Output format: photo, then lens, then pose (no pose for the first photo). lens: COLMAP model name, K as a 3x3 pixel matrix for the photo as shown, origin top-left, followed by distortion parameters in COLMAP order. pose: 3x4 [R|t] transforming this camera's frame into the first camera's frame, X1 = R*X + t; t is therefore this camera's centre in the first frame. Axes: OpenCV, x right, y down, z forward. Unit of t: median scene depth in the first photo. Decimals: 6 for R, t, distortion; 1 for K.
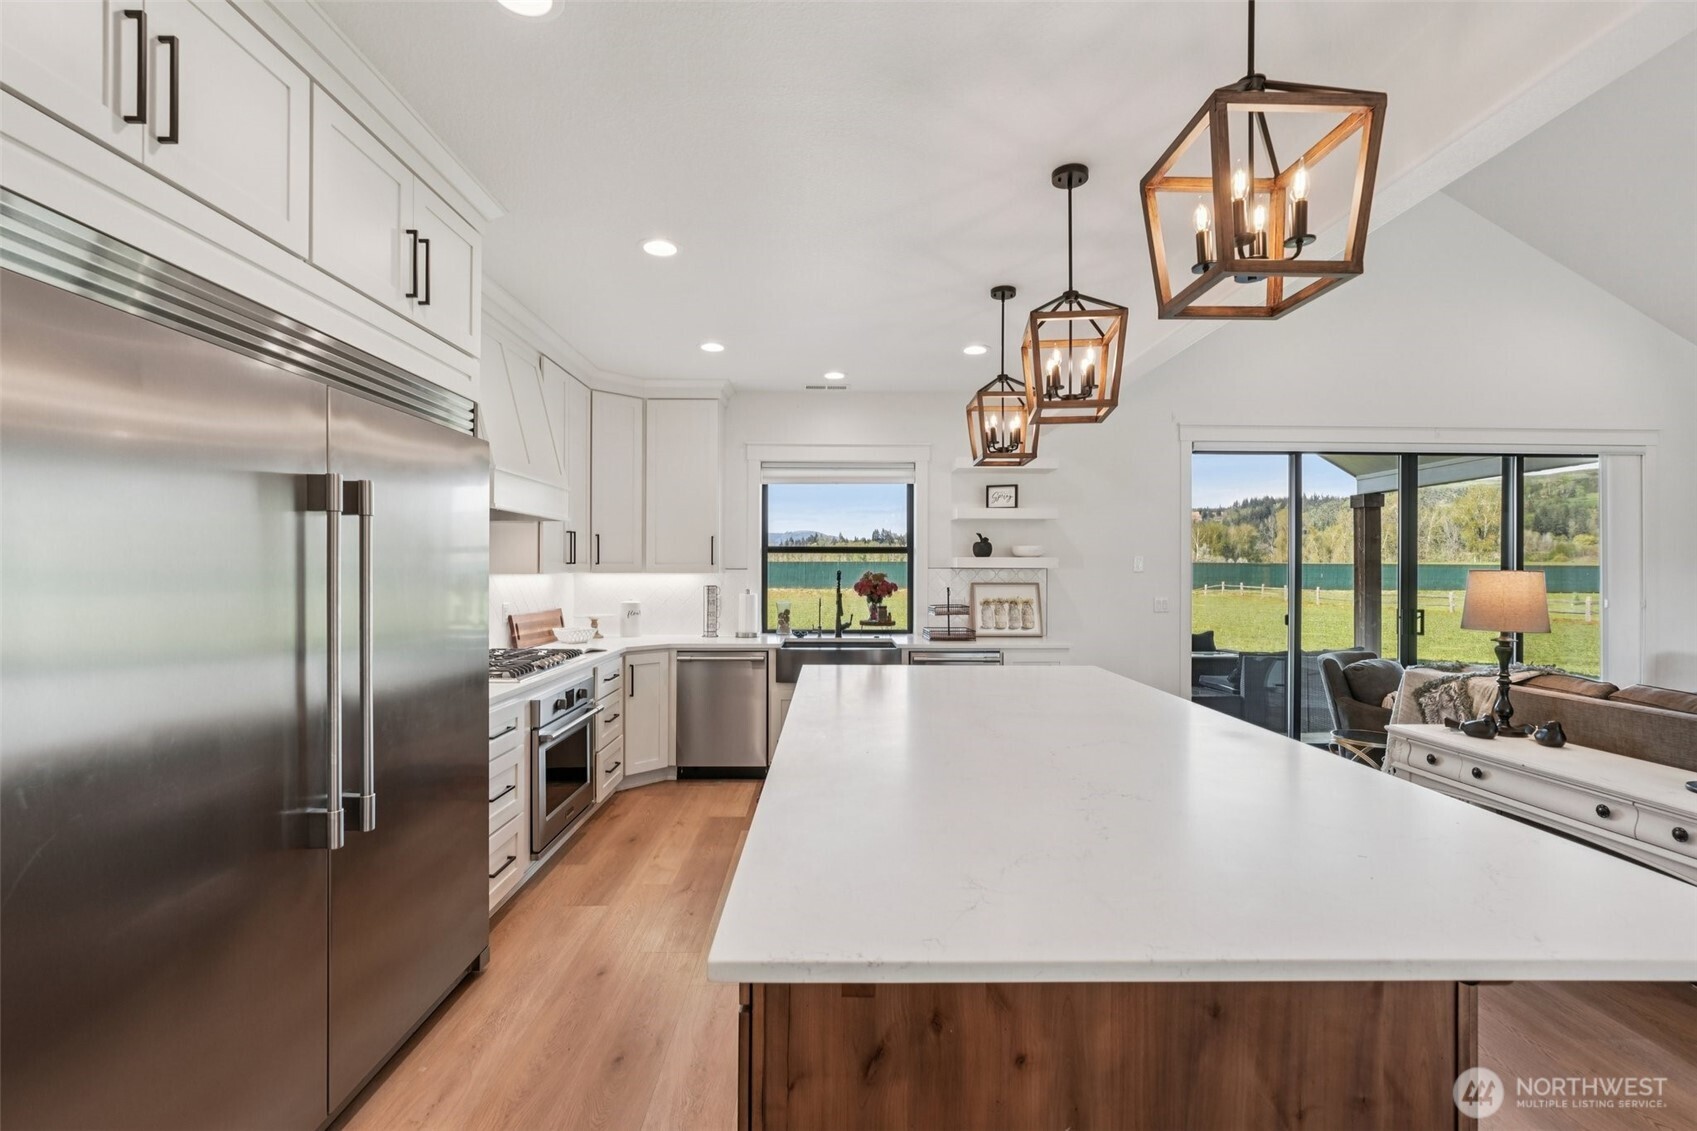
lens RADIAL K [[741.4, 0, 849.7], [0, 741.4, 570.5], [0, 0, 1]] dist [0.000671, 0.000143]
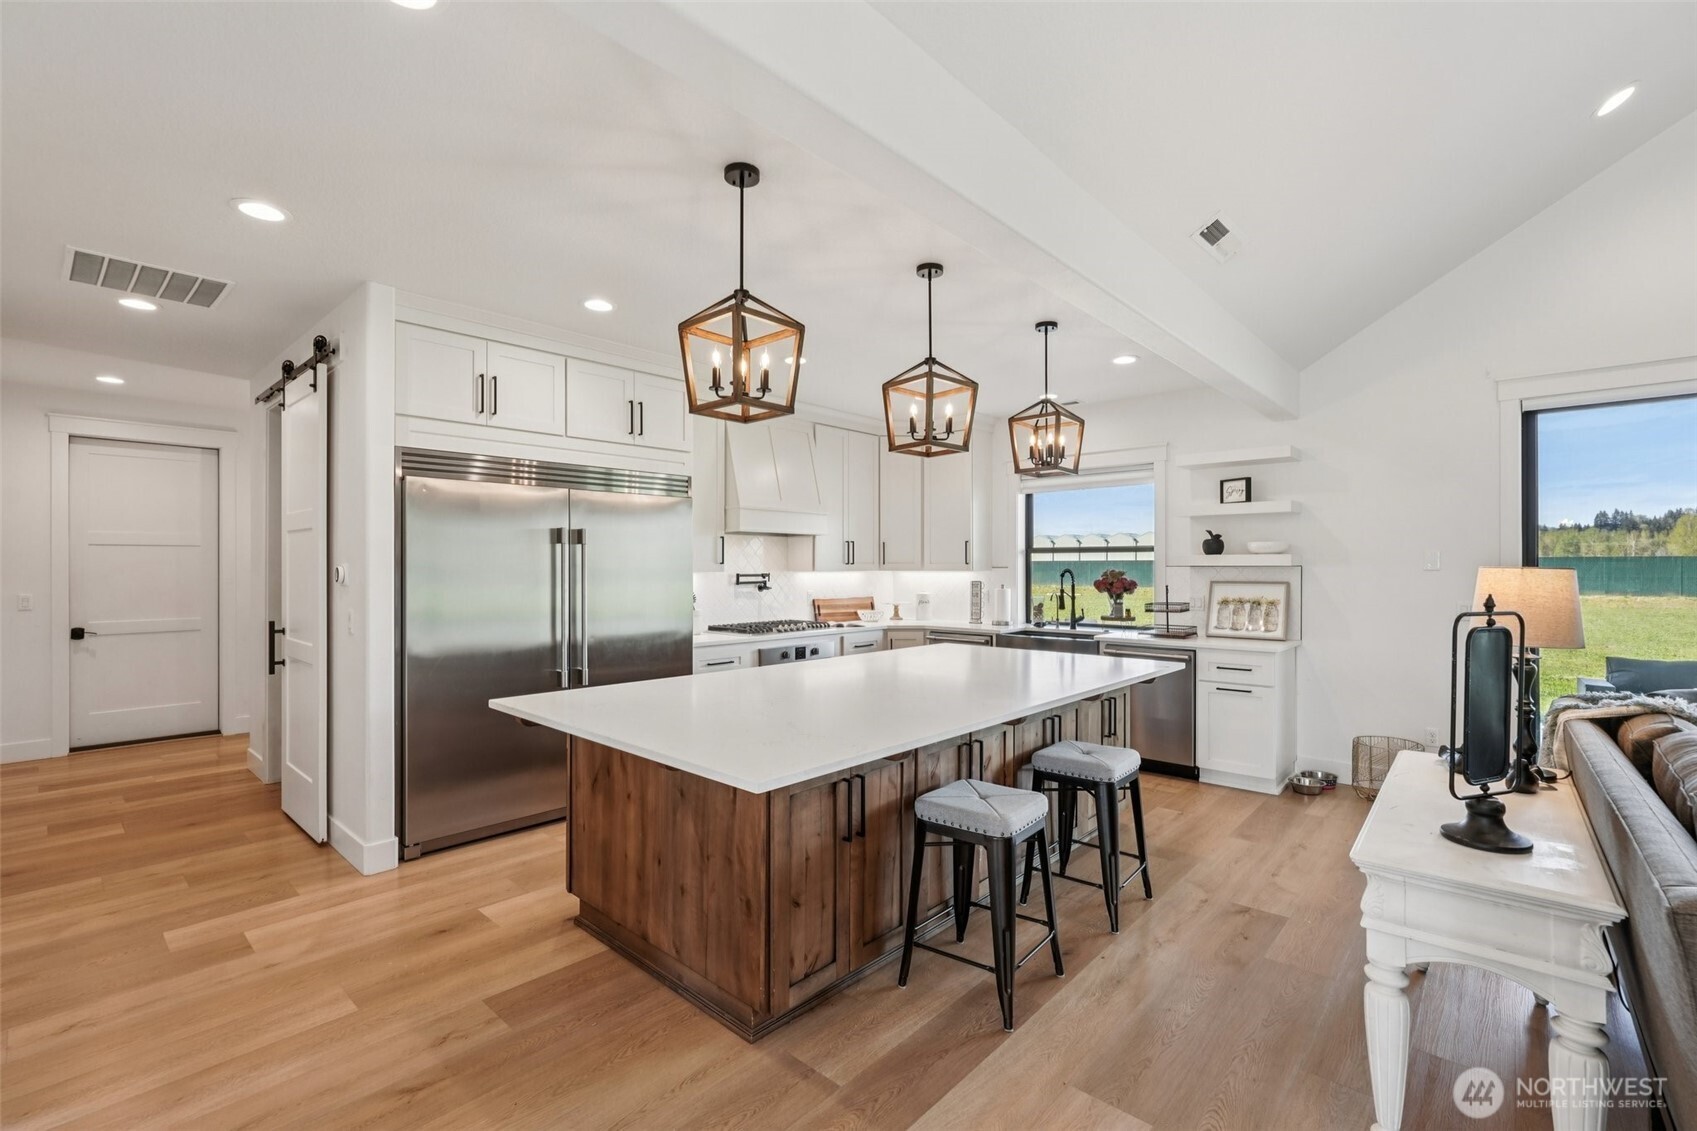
lens RADIAL K [[741.4, 0, 857.5], [0, 741.4, 567.2], [0, 0, 1]] dist [0.000671, 0.000143]
pose [[0.734037, -0.002640, -0.679105, 0.499007], [0.000856, 0.999995, -0.002961, 0.000825], [0.679109, 0.001592, 0.734036, -0.028566]]
